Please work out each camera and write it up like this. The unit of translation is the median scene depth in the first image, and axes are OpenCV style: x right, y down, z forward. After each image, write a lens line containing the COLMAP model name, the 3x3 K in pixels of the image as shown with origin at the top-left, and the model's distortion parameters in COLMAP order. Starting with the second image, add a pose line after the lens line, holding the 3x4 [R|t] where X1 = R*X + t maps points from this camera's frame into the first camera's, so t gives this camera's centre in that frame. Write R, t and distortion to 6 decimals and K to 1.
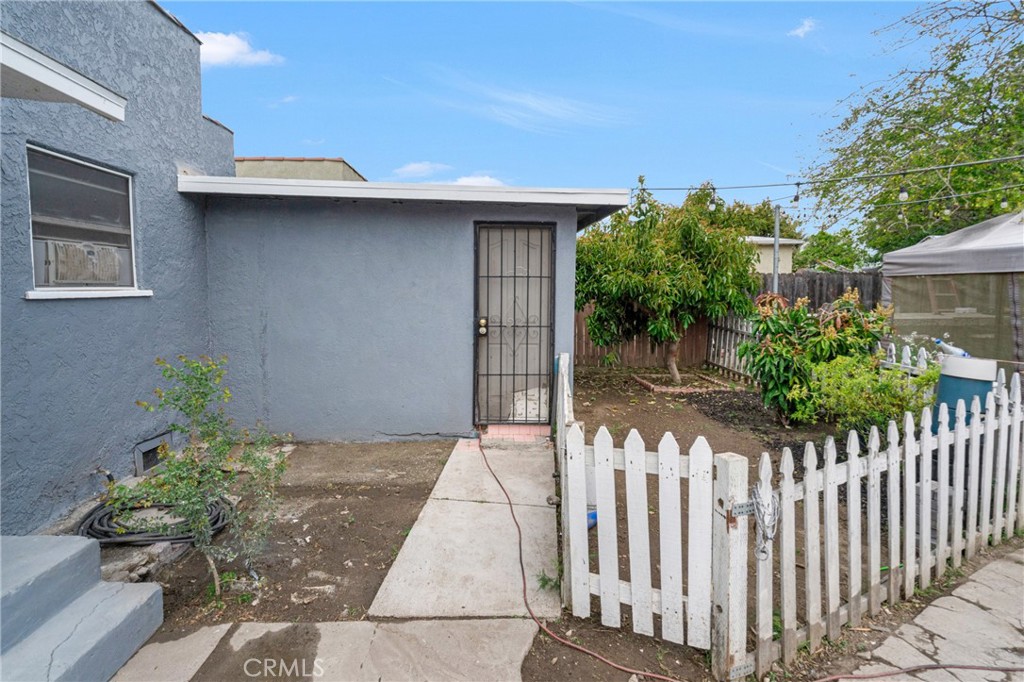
lens RADIAL K [[476.2, 0, 503.5], [0, 476.2, 311.2], [0, 0, 1]] dist [-0.001874, 0.000136]
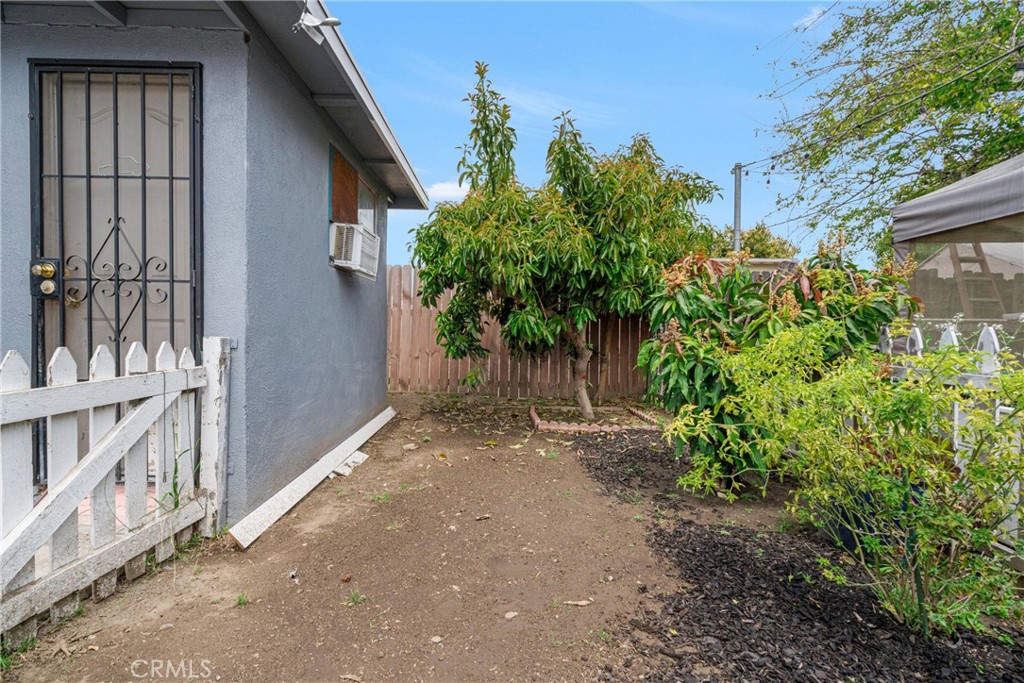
lens RADIAL K [[471.2, 0, 505.2], [0, 471.2, 340.2], [0, 0, 1]] dist [-0.003507, -0.000011]
pose [[0.999819, 0.010723, -0.015697, 0.424377], [-0.011217, 0.999434, -0.031706, 0.103304], [0.015348, 0.031876, 0.999374, 0.537644]]
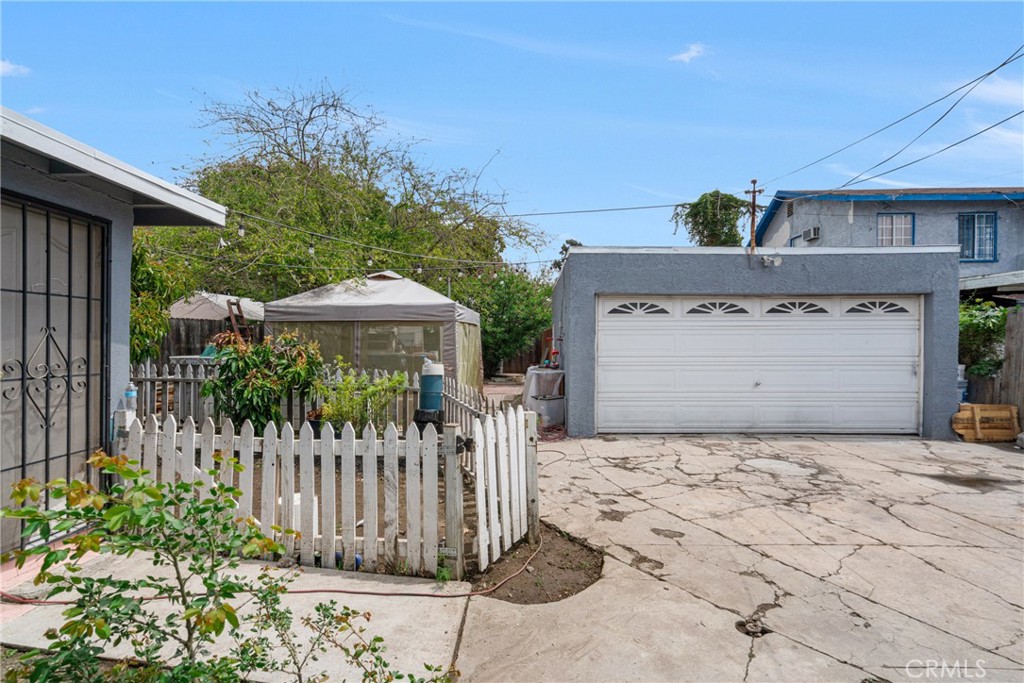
lens RADIAL K [[471.2, 0, 505.2], [0, 471.2, 340.2], [0, 0, 1]] dist [-0.003507, -0.000011]
pose [[0.071152, -0.000871, 0.997465, -0.520473], [0.053641, 0.998556, -0.002954, 0.017049], [-0.996022, 0.053715, 0.071096, 0.391886]]
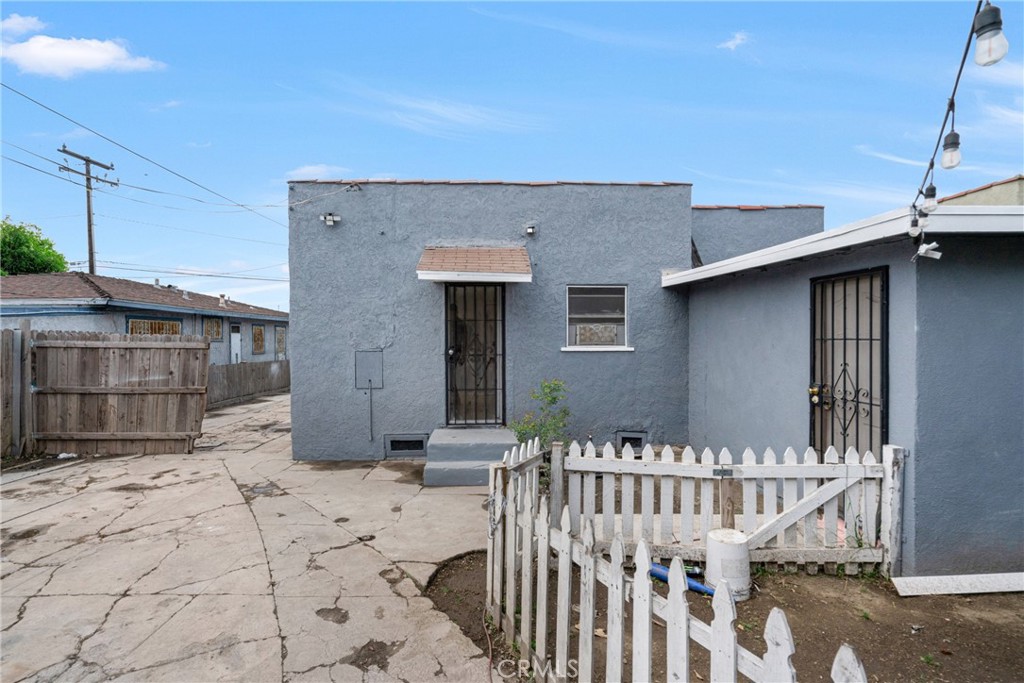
lens RADIAL K [[471.2, 0, 505.2], [0, 471.2, 340.2], [0, 0, 1]] dist [-0.003507, -0.000011]
pose [[0.015133, 0.002831, -0.999881, 0.823503], [-0.052981, 0.998593, 0.002026, -0.040941], [0.998481, 0.052944, 0.015262, 0.403903]]
